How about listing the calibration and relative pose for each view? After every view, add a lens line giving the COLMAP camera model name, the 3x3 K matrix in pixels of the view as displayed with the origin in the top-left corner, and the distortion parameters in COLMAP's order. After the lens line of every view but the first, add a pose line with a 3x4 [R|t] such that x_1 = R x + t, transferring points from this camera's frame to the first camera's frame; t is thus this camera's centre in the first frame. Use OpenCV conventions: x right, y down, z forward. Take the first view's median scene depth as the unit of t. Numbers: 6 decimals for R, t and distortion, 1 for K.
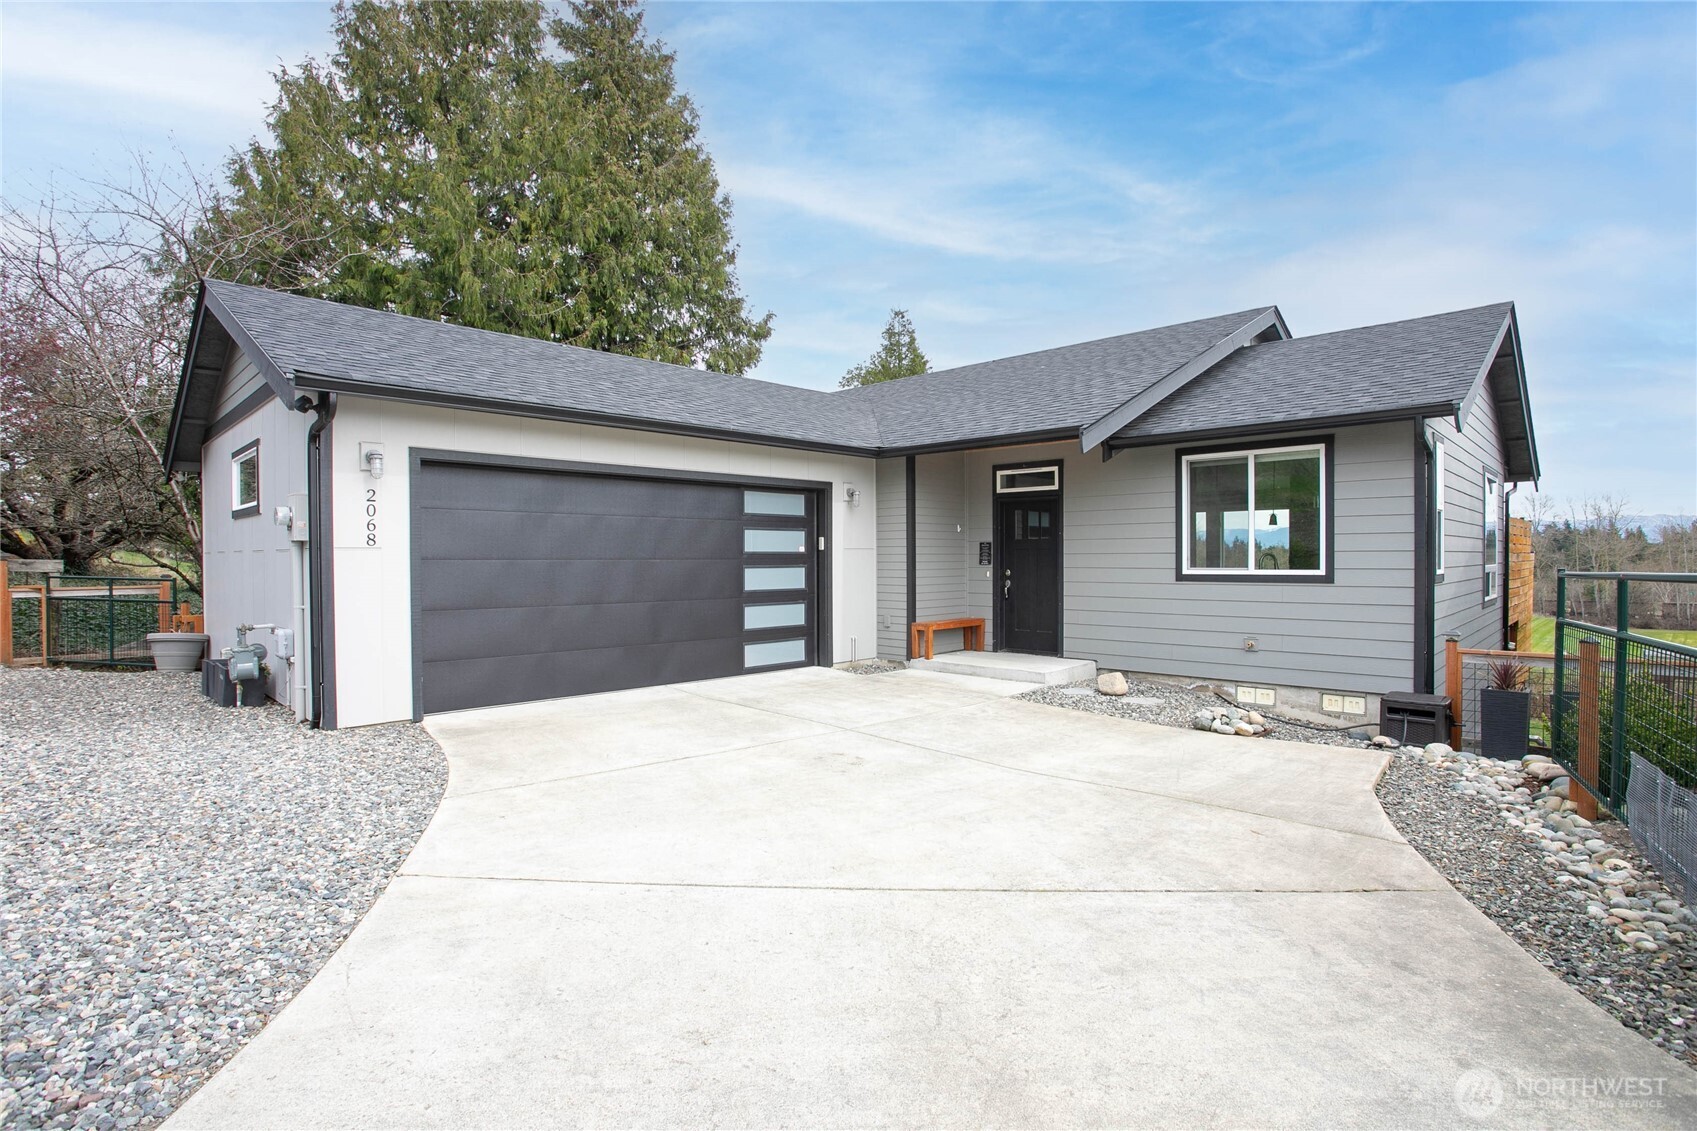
lens RADIAL K [[823.2, 0, 848.5], [0, 823.2, 565.5], [0, 0, 1]] dist [-0.082480, 0.035207]
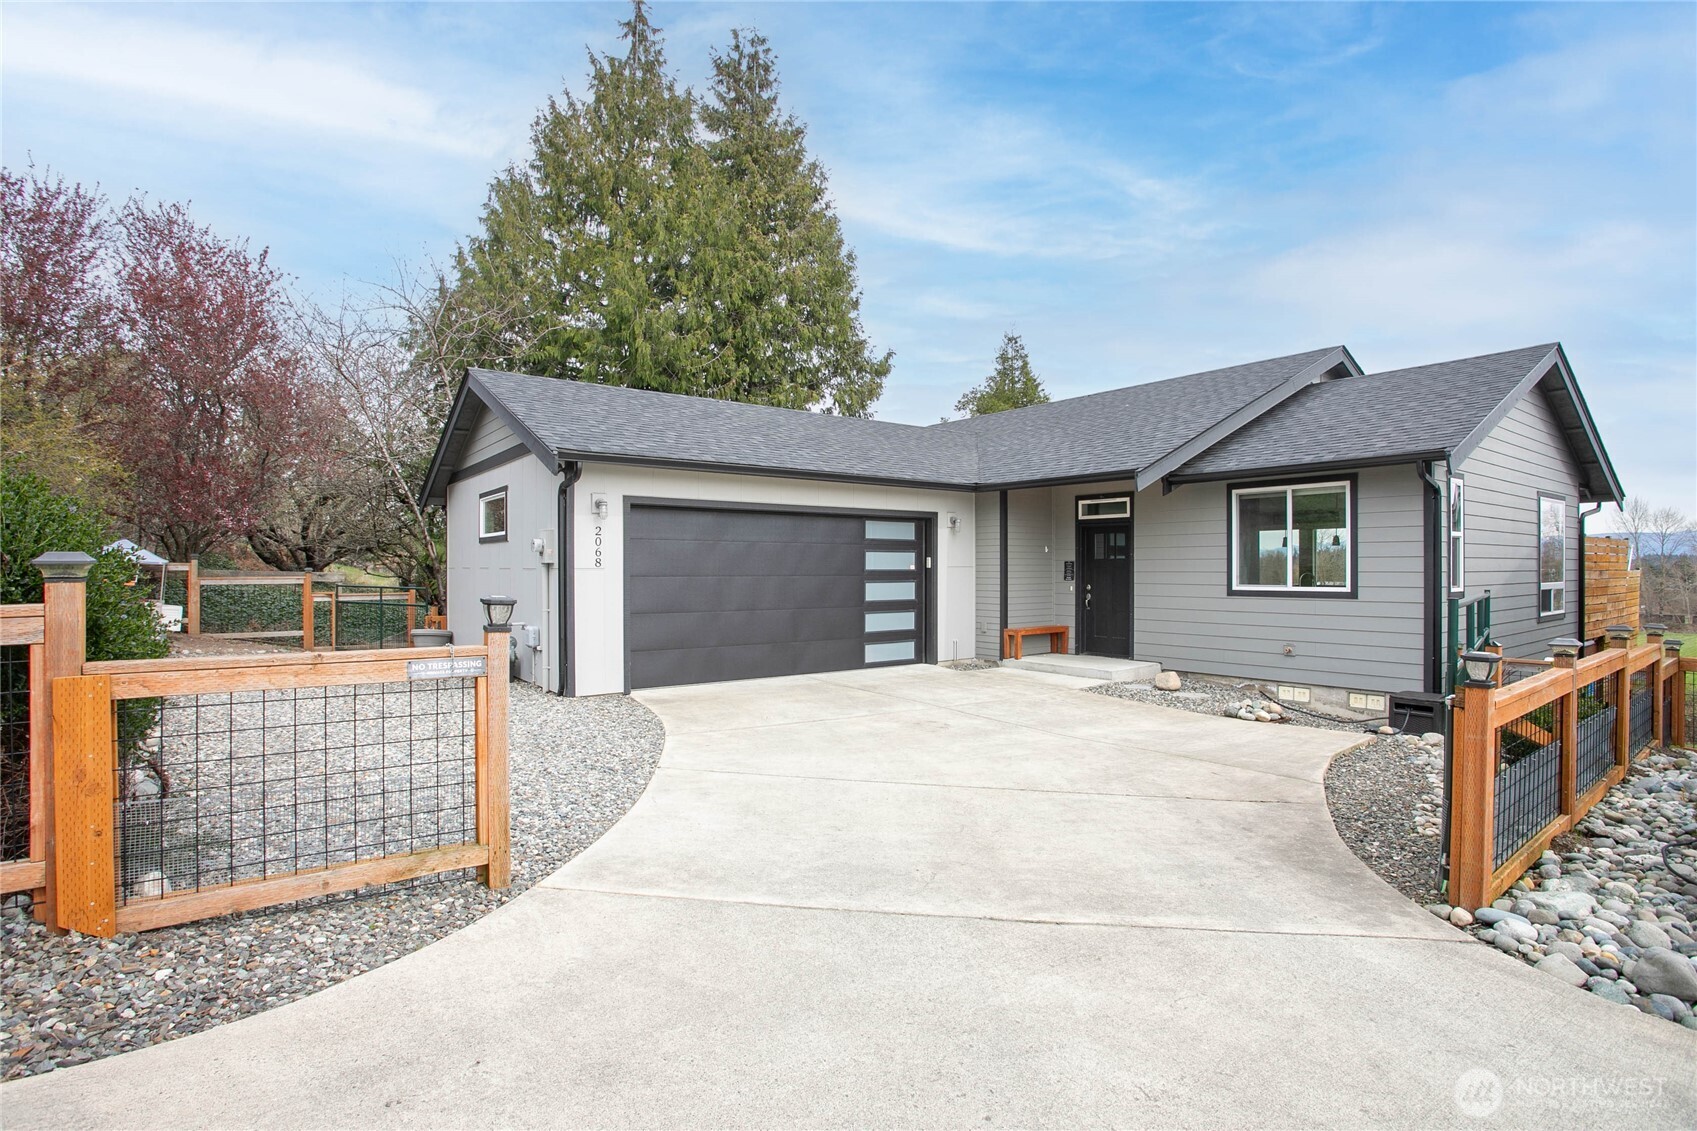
lens RADIAL K [[823.2, 0, 848.5], [0, 823.2, 565.5], [0, 0, 1]] dist [-0.082480, 0.035207]
pose [[0.988859, 0.002600, -0.148830, 0.033049], [-0.004396, 0.999921, -0.011743, -0.008240], [0.148788, 0.012266, 0.988793, -0.233516]]
